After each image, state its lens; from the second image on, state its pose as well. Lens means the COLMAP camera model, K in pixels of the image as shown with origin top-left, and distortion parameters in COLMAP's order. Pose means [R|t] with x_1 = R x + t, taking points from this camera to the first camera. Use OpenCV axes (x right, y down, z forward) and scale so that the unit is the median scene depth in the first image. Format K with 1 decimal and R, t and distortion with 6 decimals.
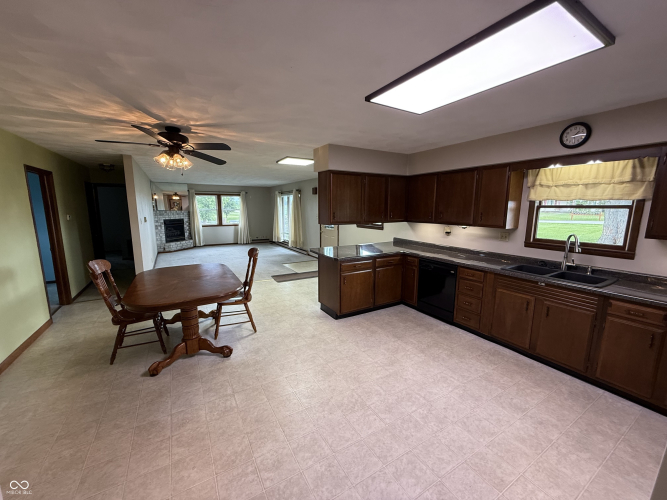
lens RADIAL K [[266.0, 0, 331.7], [0, 266.0, 249.9], [0, 0, 1]] dist [-0.000887, 0.000214]
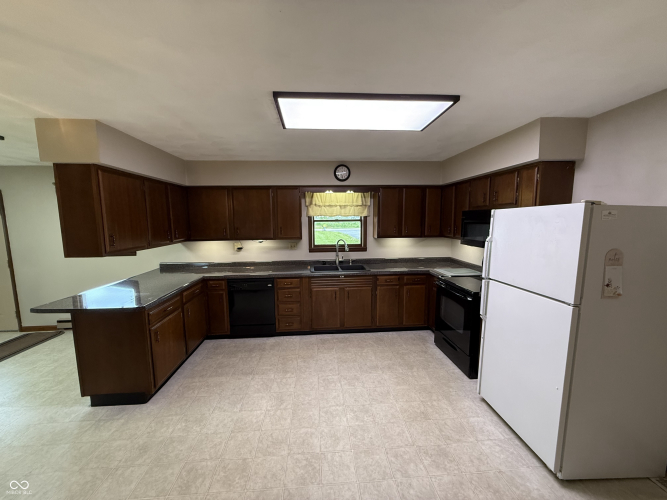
lens RADIAL K [[266.0, 0, 331.4], [0, 266.0, 249.8], [0, 0, 1]] dist [-0.000887, 0.000214]
pose [[0.444184, -0.110764, 0.889062, -0.327118], [0.156919, 0.986608, 0.044519, -0.058691], [-0.882087, 0.119737, 0.455616, 0.299169]]
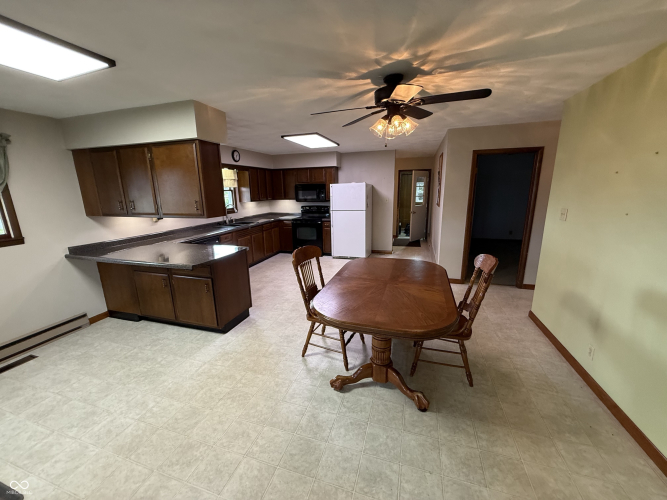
lens RADIAL K [[266.0, 0, 331.4], [0, 266.0, 249.8], [0, 0, 1]] dist [-0.000887, 0.000214]
pose [[-0.666331, -0.158573, 0.728600, -0.856317], [0.139047, 0.933562, 0.330344, -0.227156], [-0.732577, 0.321429, -0.600012, 1.349045]]
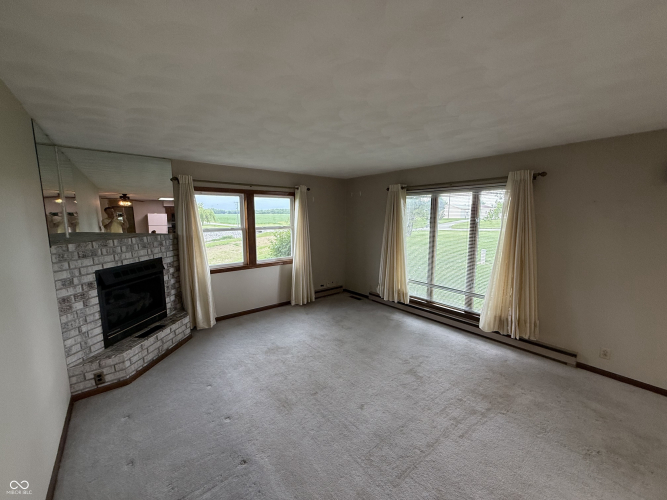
lens RADIAL K [[266.0, 0, 331.9], [0, 266.0, 249.5], [0, 0, 1]] dist [-0.000887, 0.000214]
pose [[0.988999, -0.024990, 0.145798, -1.069559], [0.029539, 0.999139, -0.029118, -0.307968], [-0.144945, 0.033104, 0.988886, 1.720798]]
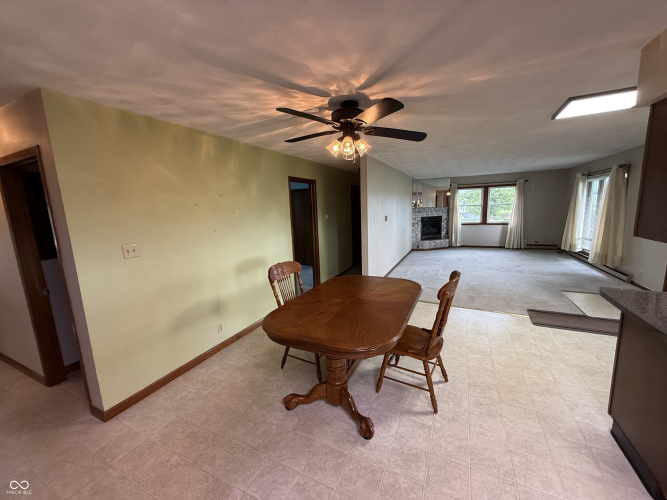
lens RADIAL K [[266.0, 0, 330.9], [0, 266.0, 250.0], [0, 0, 1]] dist [-0.000887, 0.000214]
pose [[0.552300, 0.105083, -0.826996, 0.037609], [-0.090220, 0.993731, 0.066017, -0.068708], [0.828749, 0.038150, 0.558318, 0.435926]]
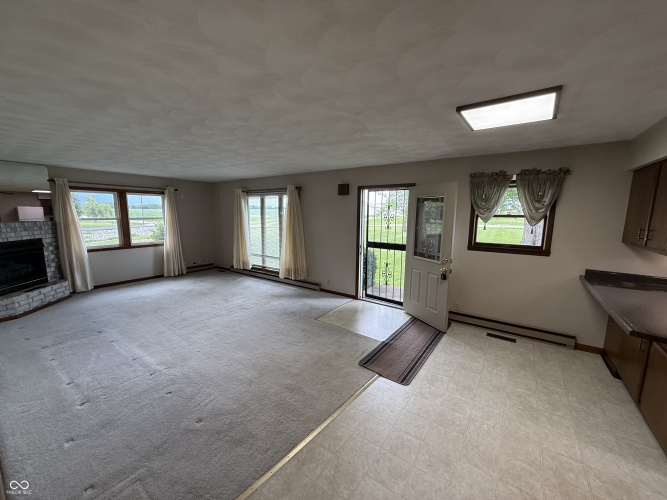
lens RADIAL K [[266.0, 0, 332.0], [0, 266.0, 249.5], [0, 0, 1]] dist [-0.000887, 0.000214]
pose [[0.913059, -0.052884, 0.404384, -0.765681], [0.060068, 0.998181, -0.005090, -0.177516], [-0.403379, 0.028938, 0.914575, 0.990156]]
